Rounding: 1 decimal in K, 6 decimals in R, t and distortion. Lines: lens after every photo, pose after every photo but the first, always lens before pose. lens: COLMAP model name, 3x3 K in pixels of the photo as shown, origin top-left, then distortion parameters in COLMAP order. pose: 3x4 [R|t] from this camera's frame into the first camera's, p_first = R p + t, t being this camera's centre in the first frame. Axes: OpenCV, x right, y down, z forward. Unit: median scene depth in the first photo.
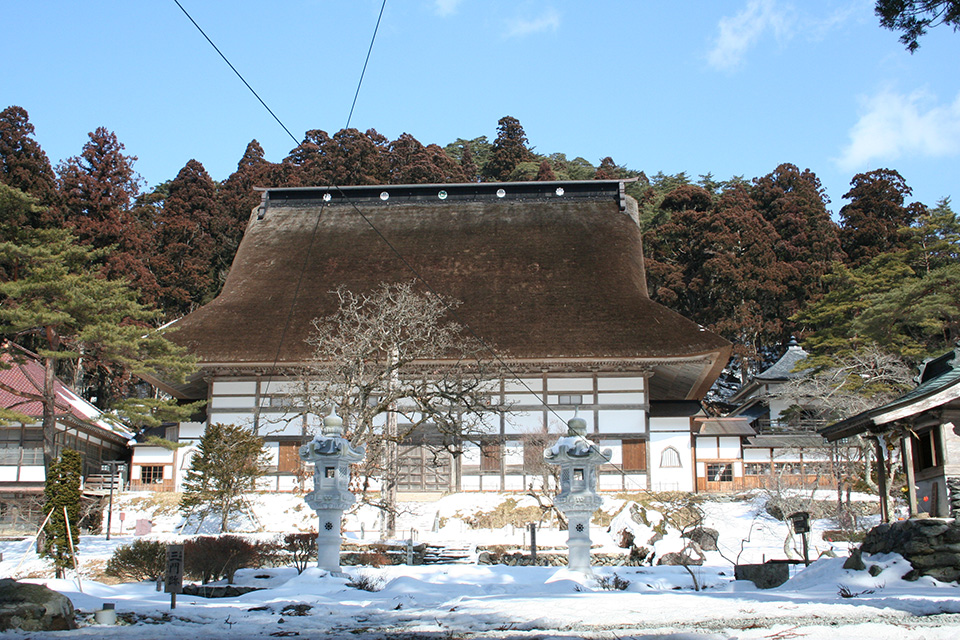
lens RADIAL K [[1059.4, 0, 480.0], [0, 1059.4, 320.0], [0, 0, 1]] dist [-0.097077, 0.002368]
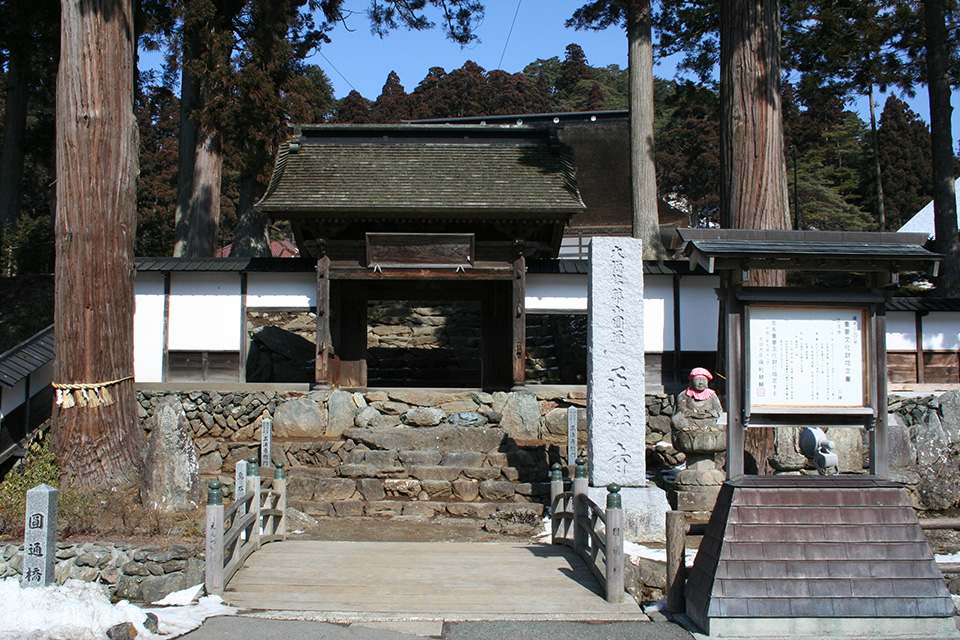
lens RADIAL K [[749.2, 0, 480.0], [0, 749.2, 320.0], [0, 0, 1]] dist [-0.079961, 0.001247]
pose [[0.994645, -0.009049, -0.102953, 0.018534], [0.026248, 0.985615, 0.166956, -0.014186], [0.099961, -0.168765, 0.980574, -0.157597]]
